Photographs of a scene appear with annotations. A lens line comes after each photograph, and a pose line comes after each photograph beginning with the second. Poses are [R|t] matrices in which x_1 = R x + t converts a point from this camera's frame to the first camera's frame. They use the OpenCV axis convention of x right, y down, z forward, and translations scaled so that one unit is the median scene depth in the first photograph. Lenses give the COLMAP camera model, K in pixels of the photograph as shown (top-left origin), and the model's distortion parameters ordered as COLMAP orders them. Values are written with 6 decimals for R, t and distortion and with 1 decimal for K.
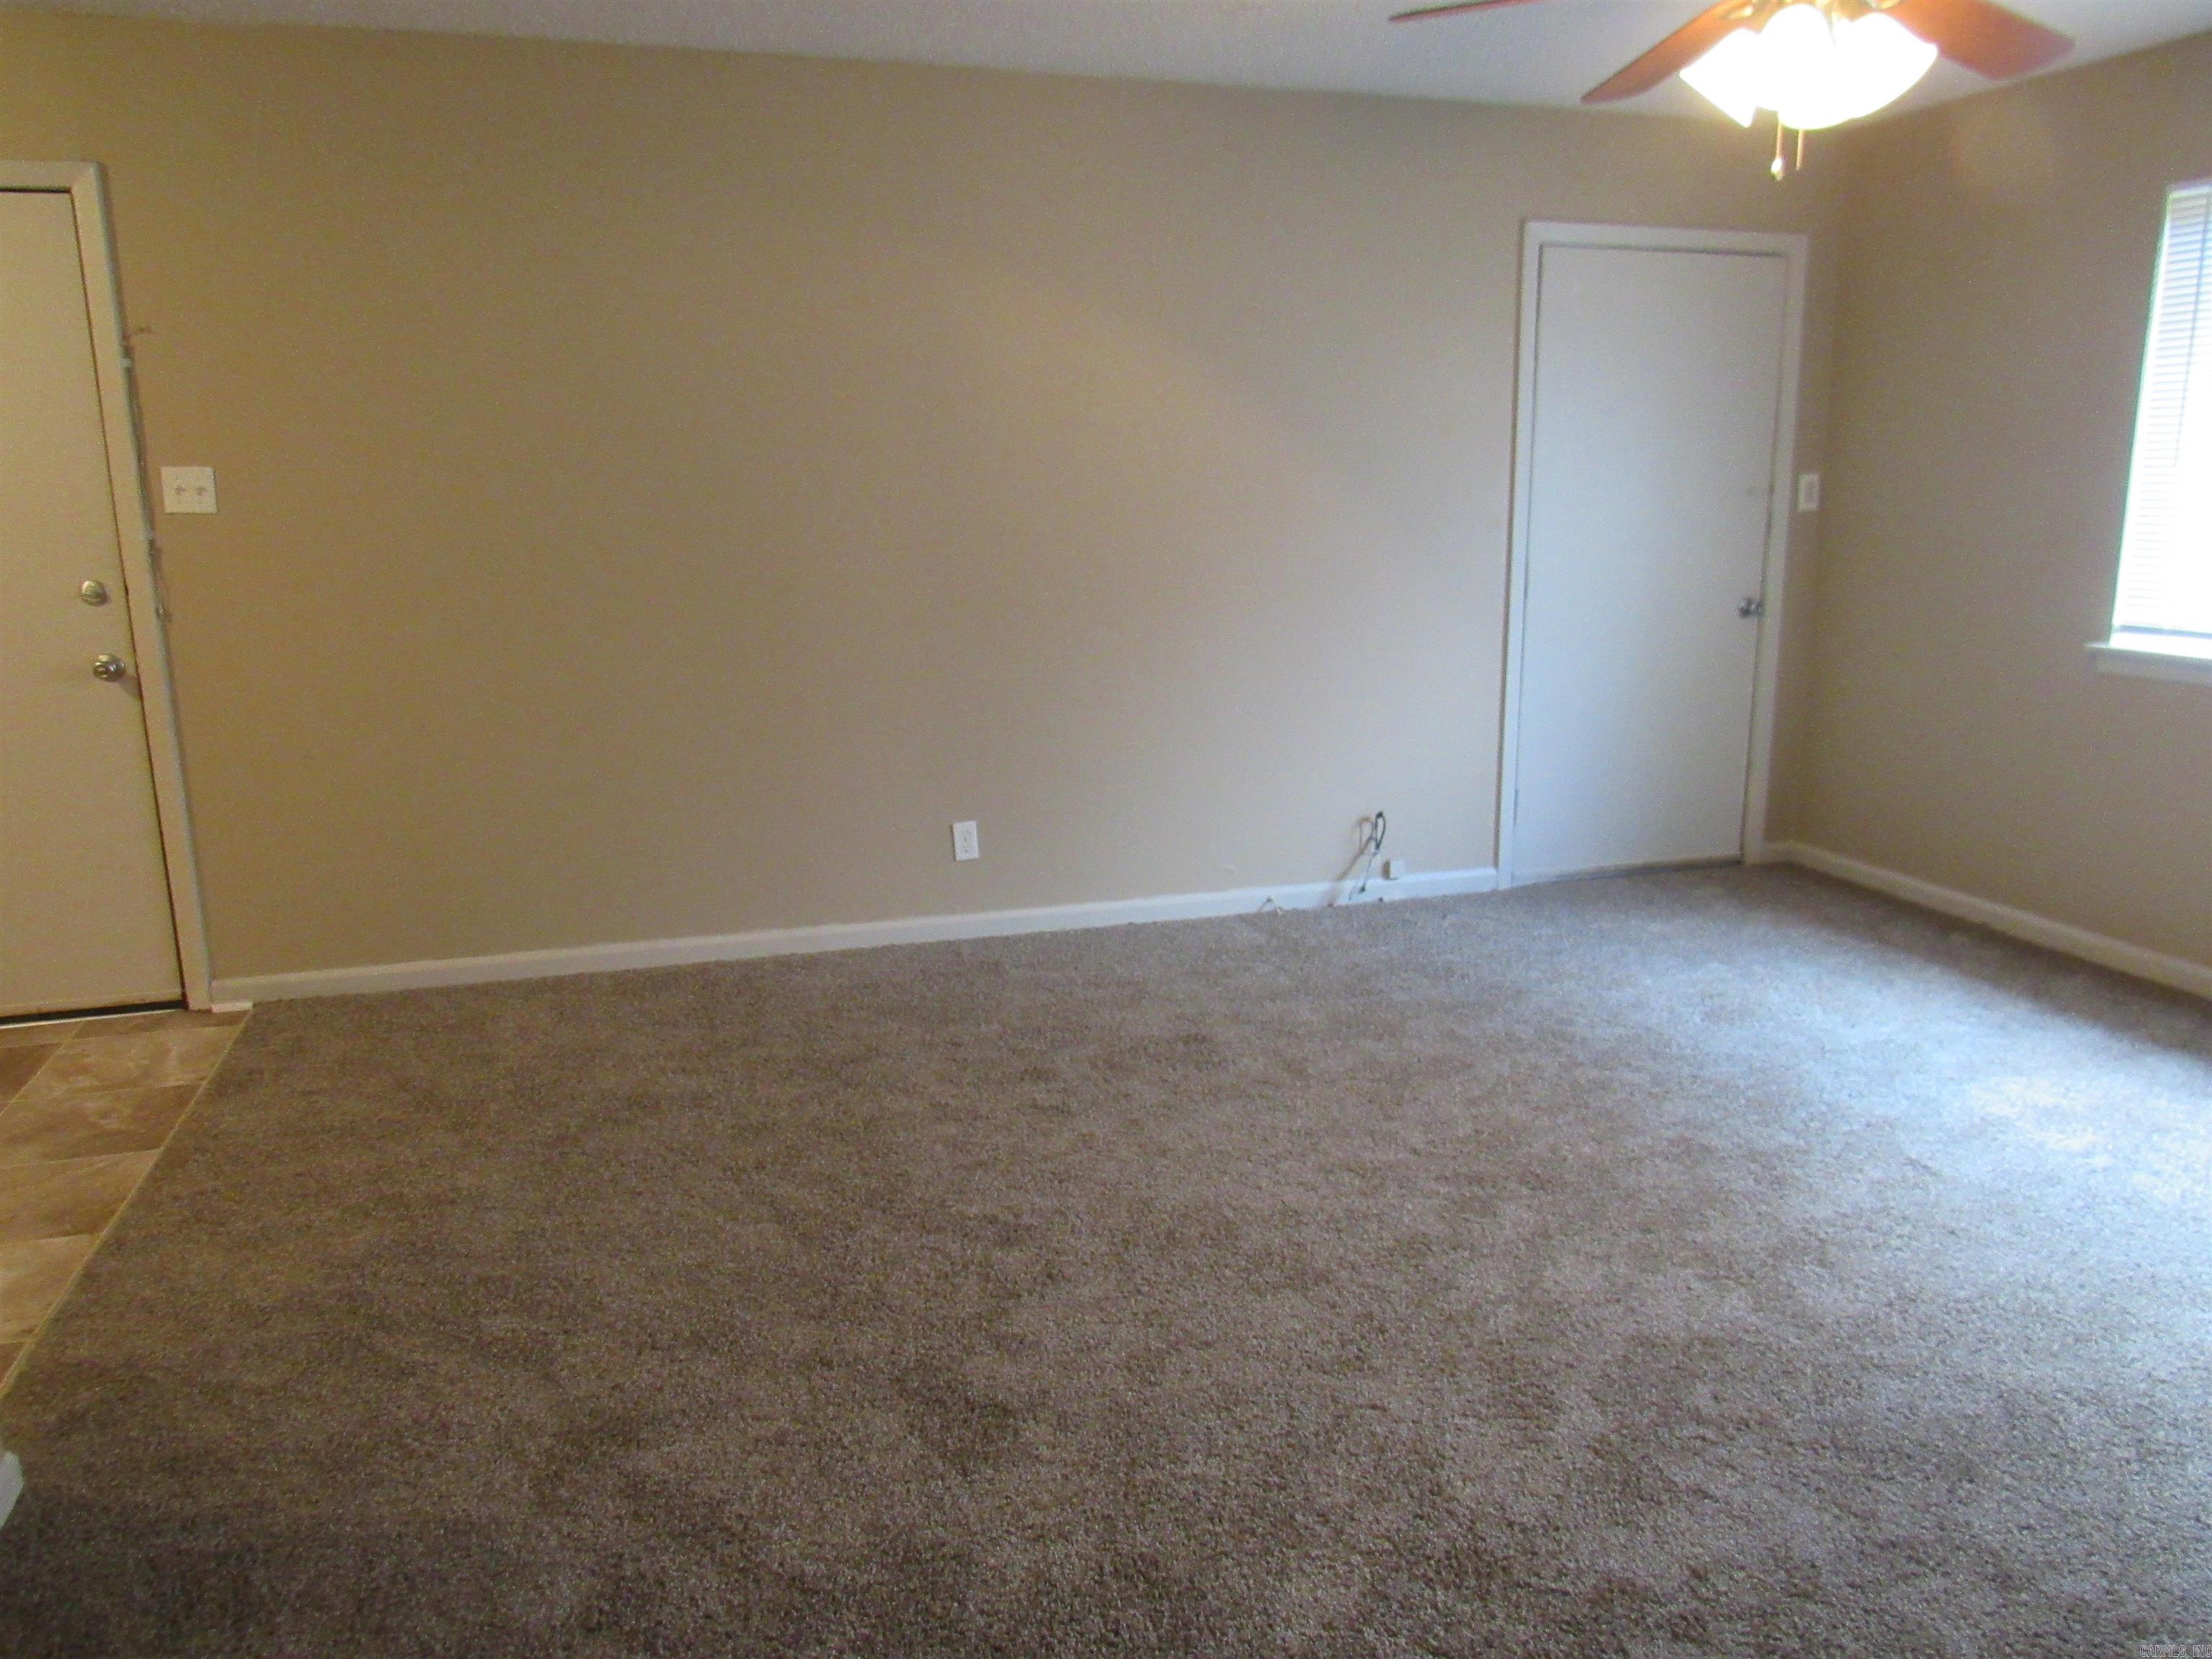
lens RADIAL K [[1578.4, 0, 1115.1], [0, 1578.4, 838.5], [0, 0, 1]] dist [-0.025936, 0.007818]
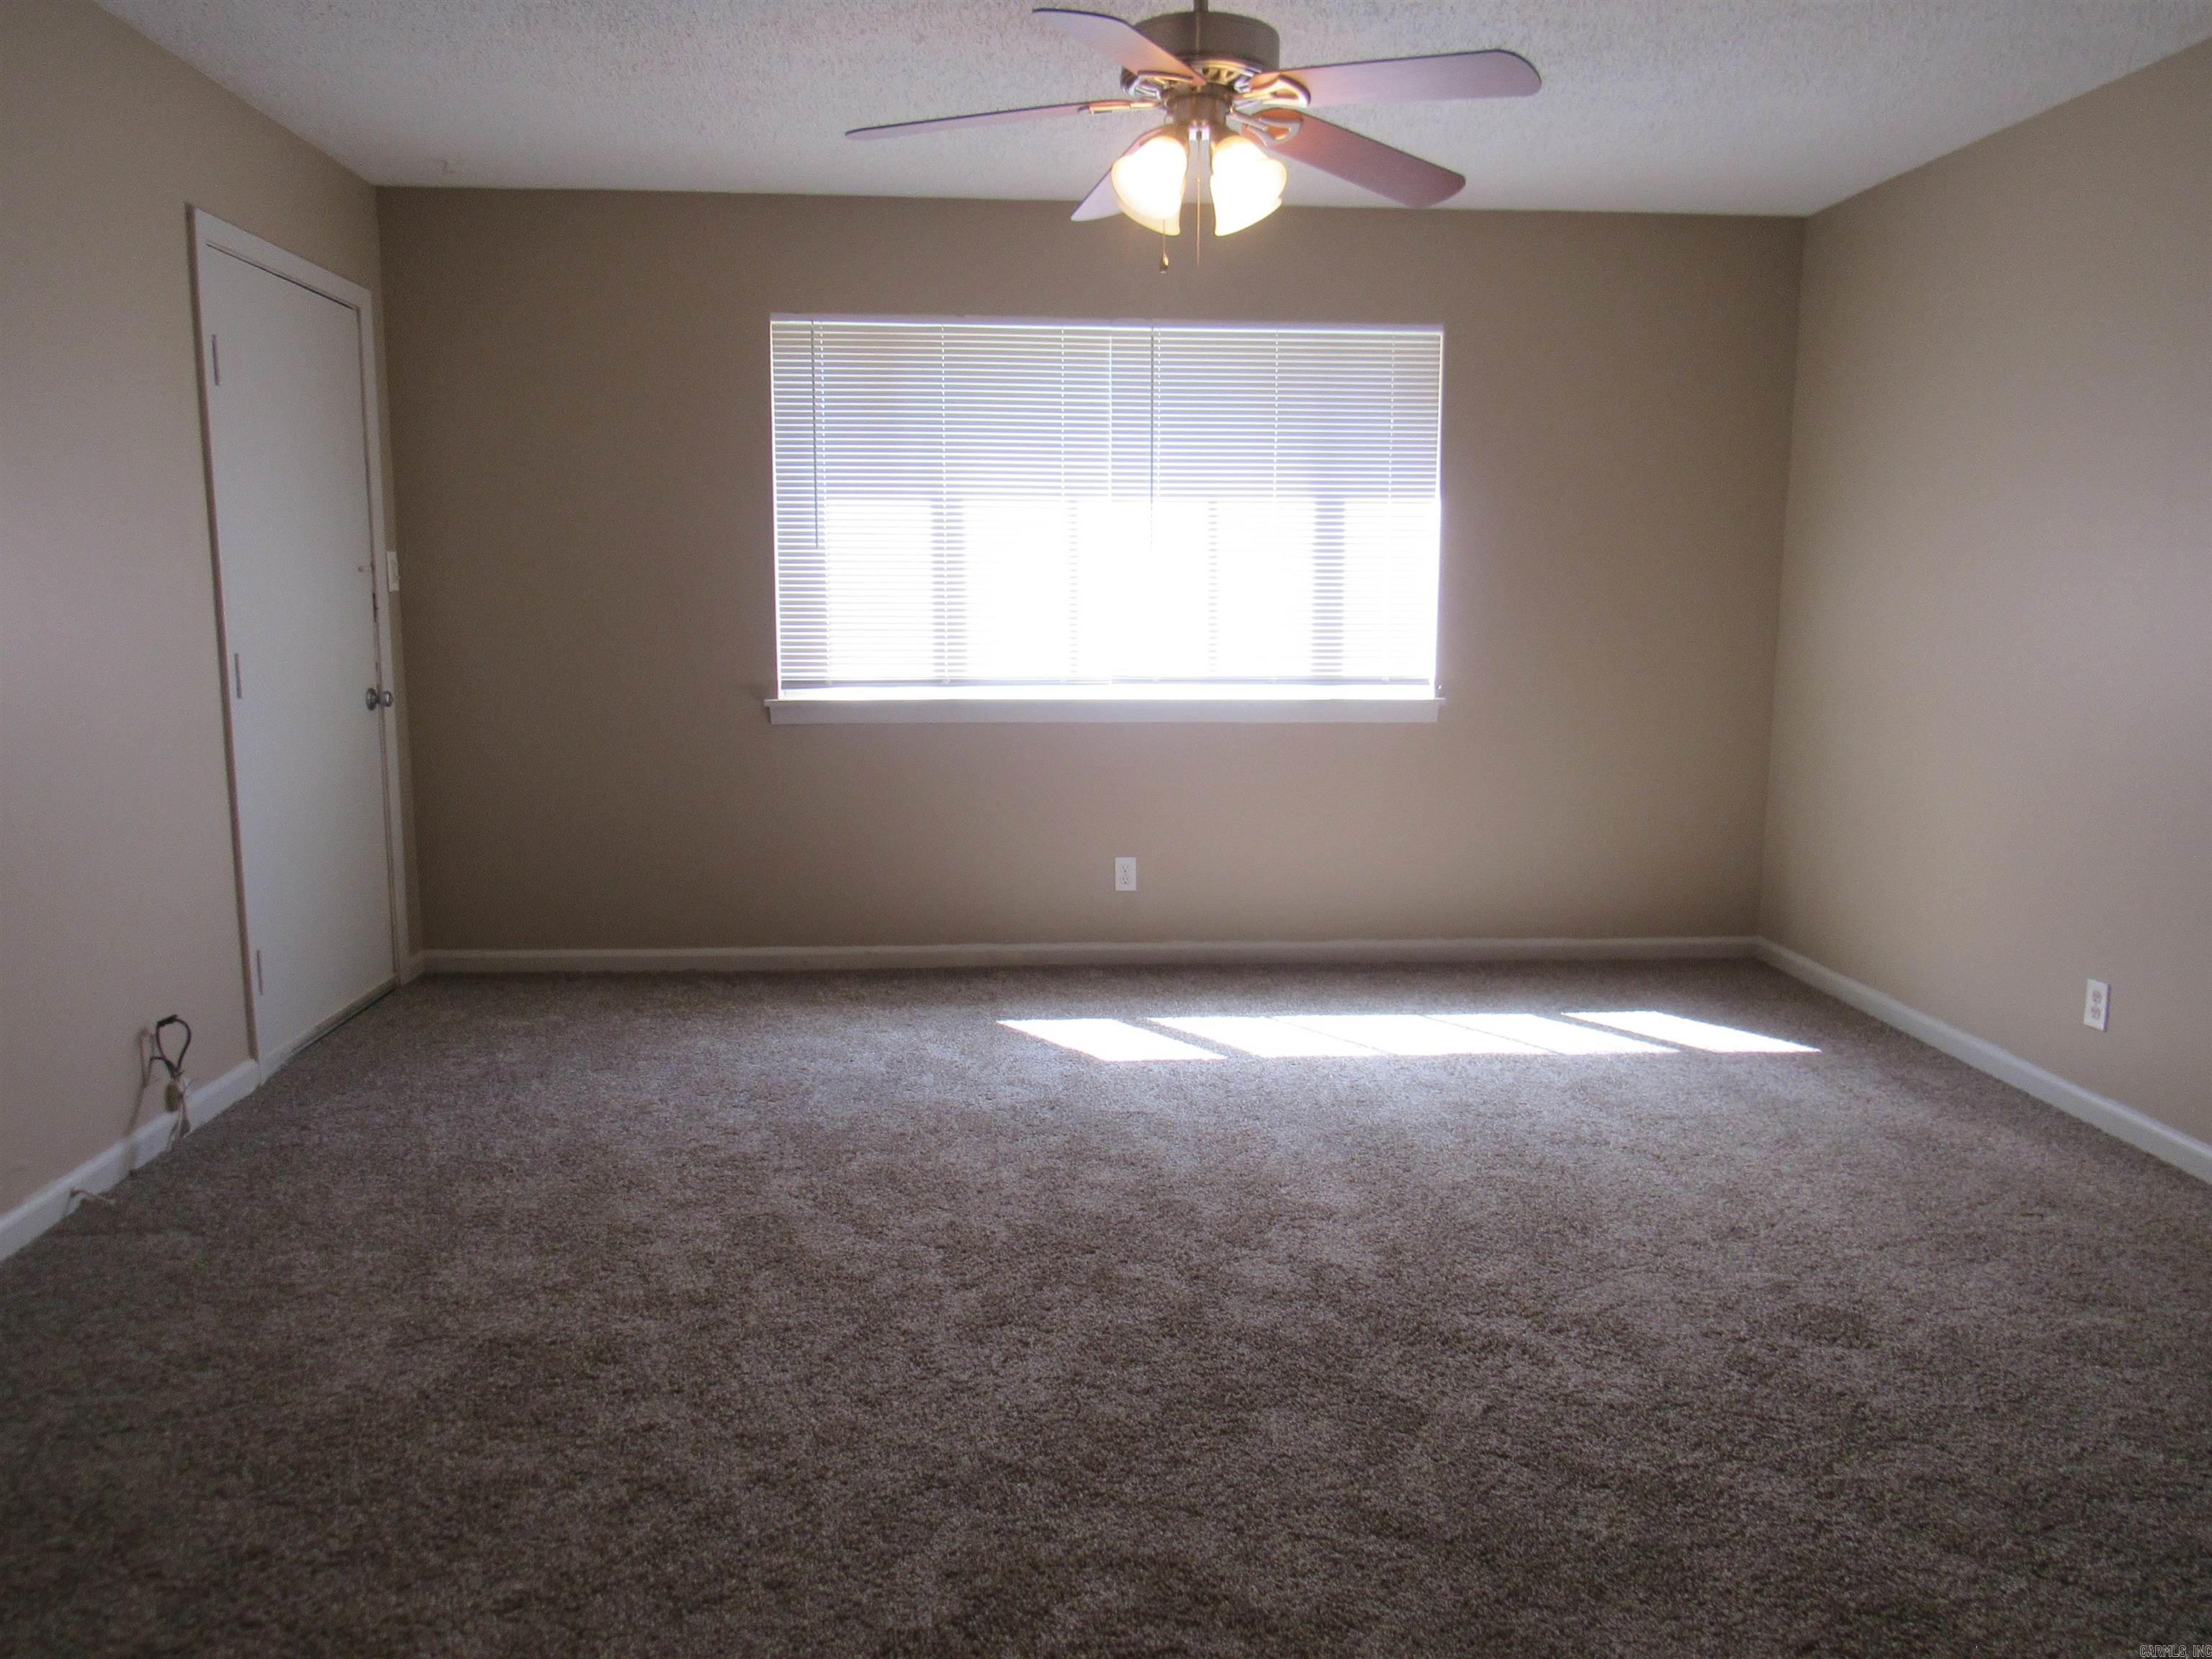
lens RADIAL K [[1578.4, 0, 1110.7], [0, 1578.4, 824.9], [0, 0, 1]] dist [-0.025936, 0.007818]
pose [[0.229868, -0.135179, 0.963788, -0.540495], [0.210741, 0.973724, 0.086310, -0.098950], [-0.950131, 0.183269, 0.252316, 0.588573]]
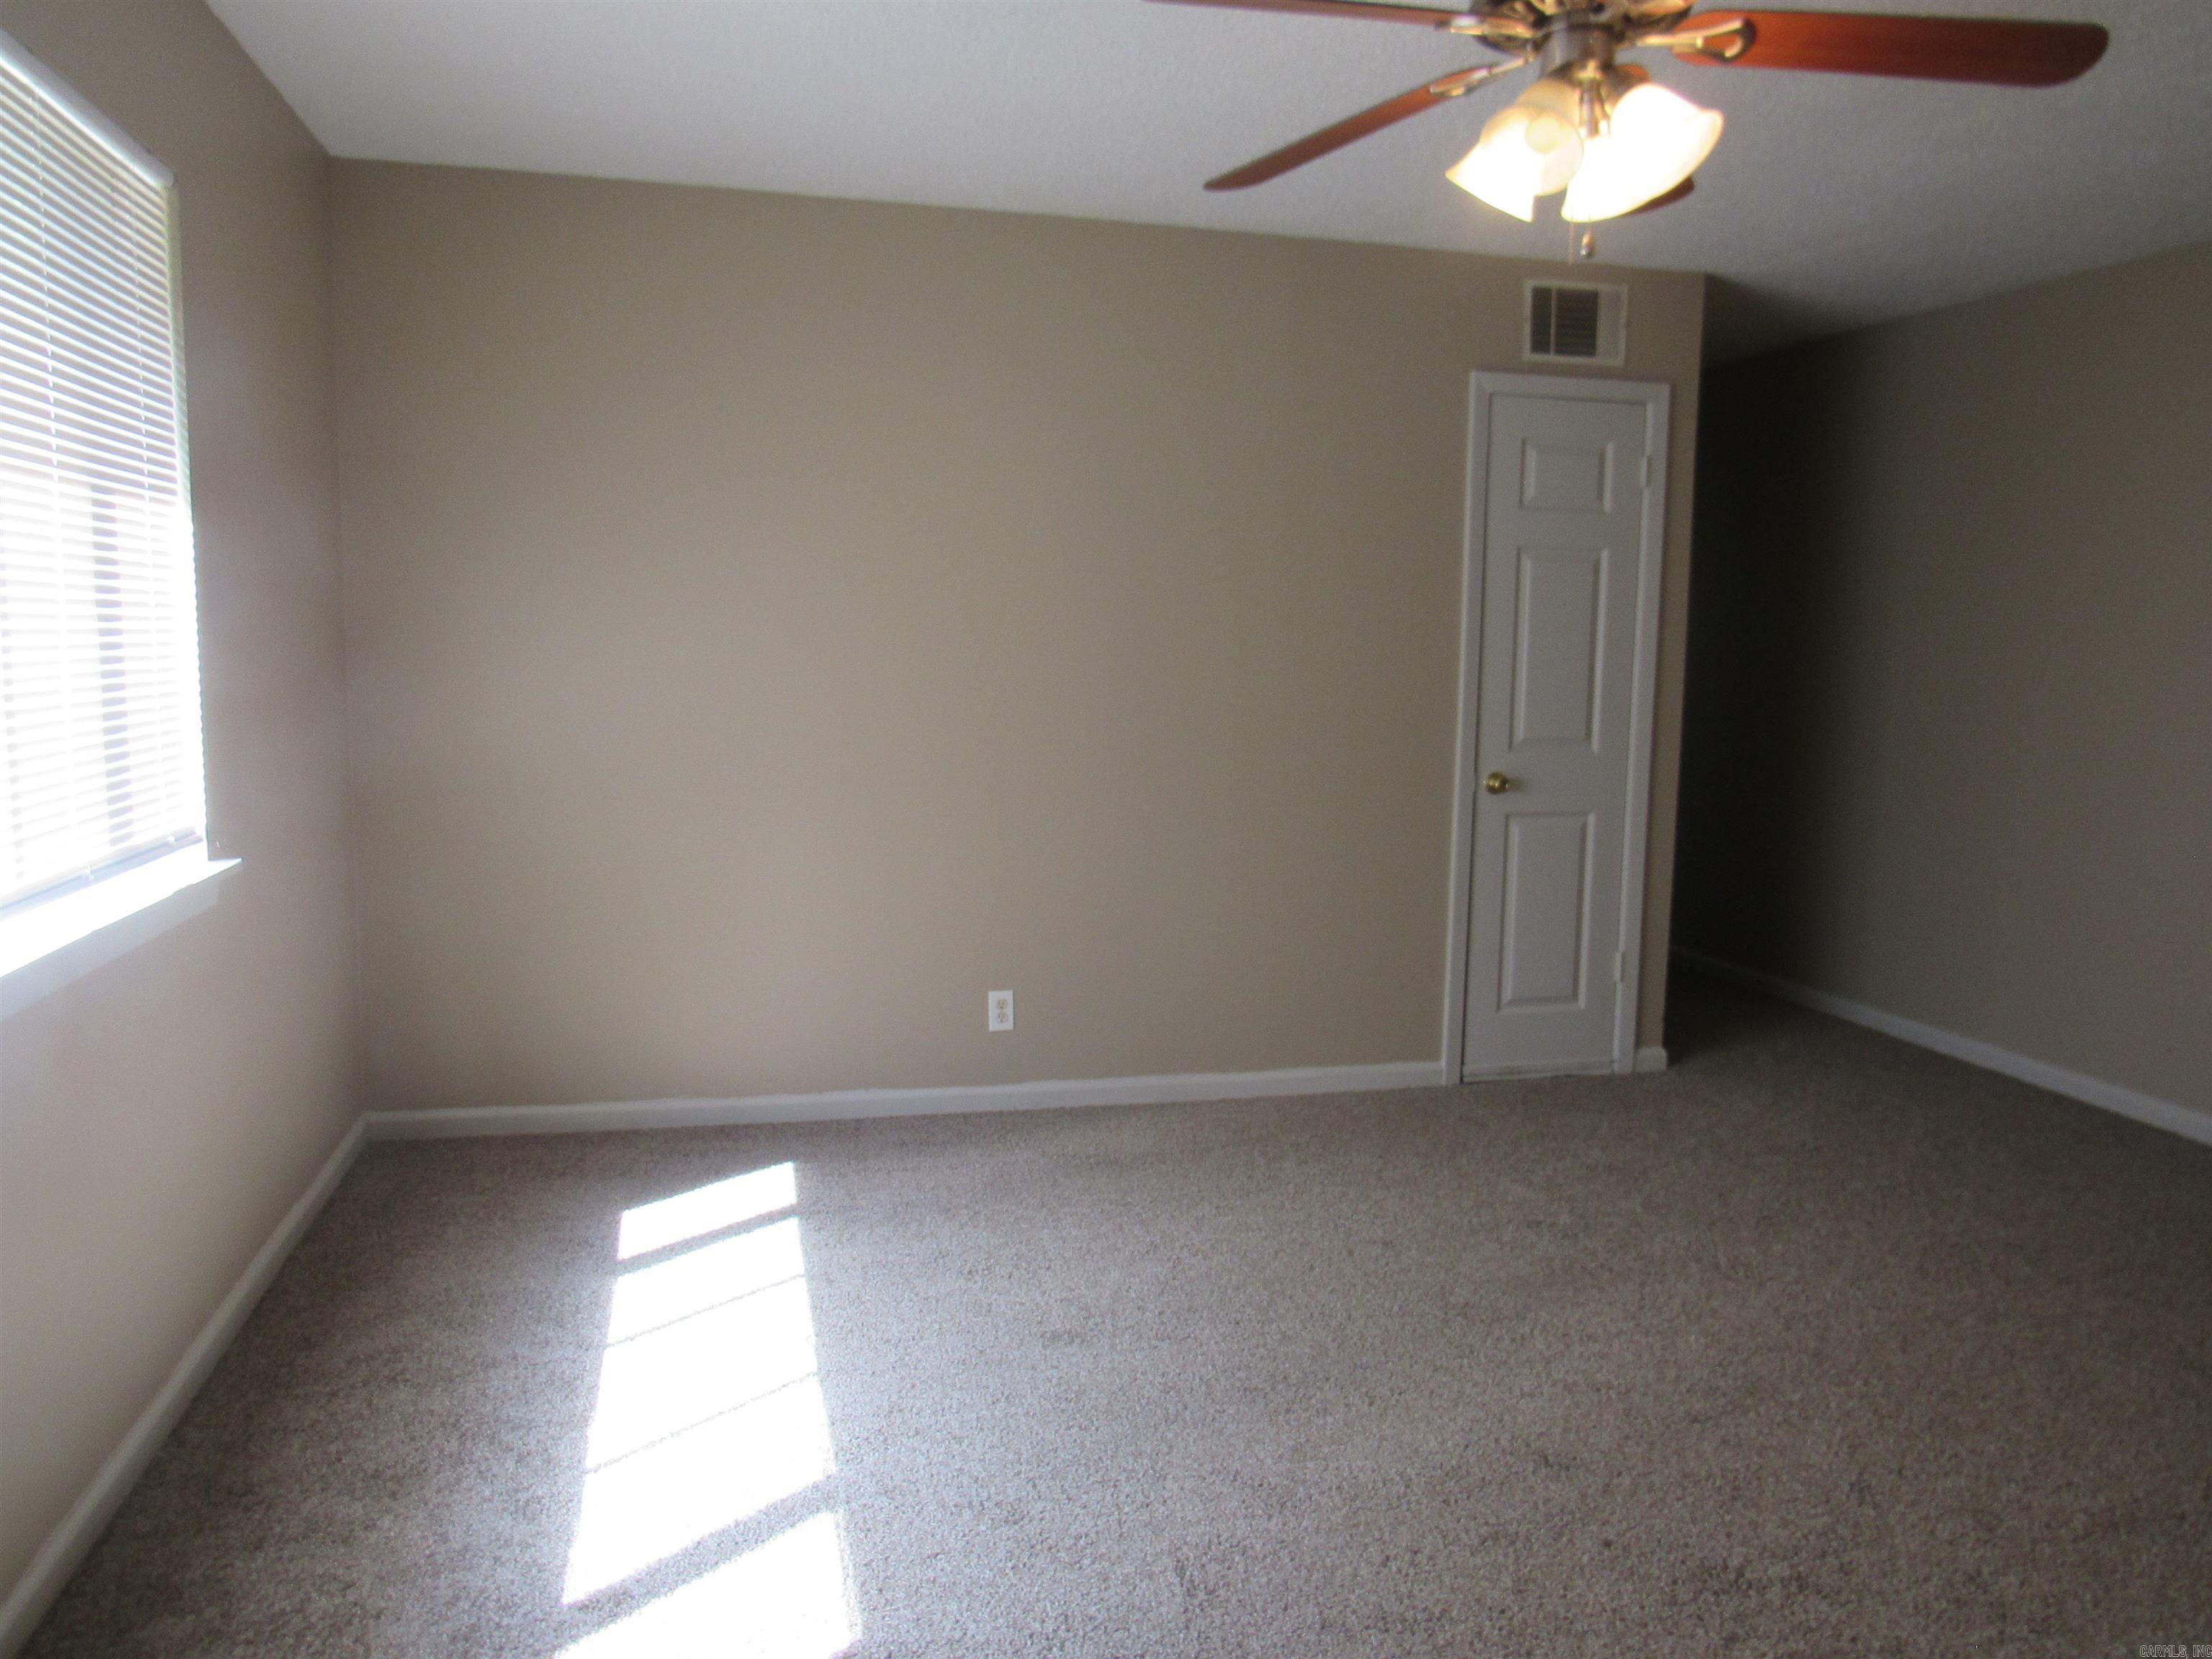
lens RADIAL K [[1578.4, 0, 1102.4], [0, 1578.4, 829.4], [0, 0, 1]] dist [-0.025936, 0.007818]
pose [[-0.998376, -0.012756, 0.055527, 0.395231], [0.006536, 0.942538, 0.334034, -0.287881], [-0.056598, 0.333854, -0.940924, 1.313894]]
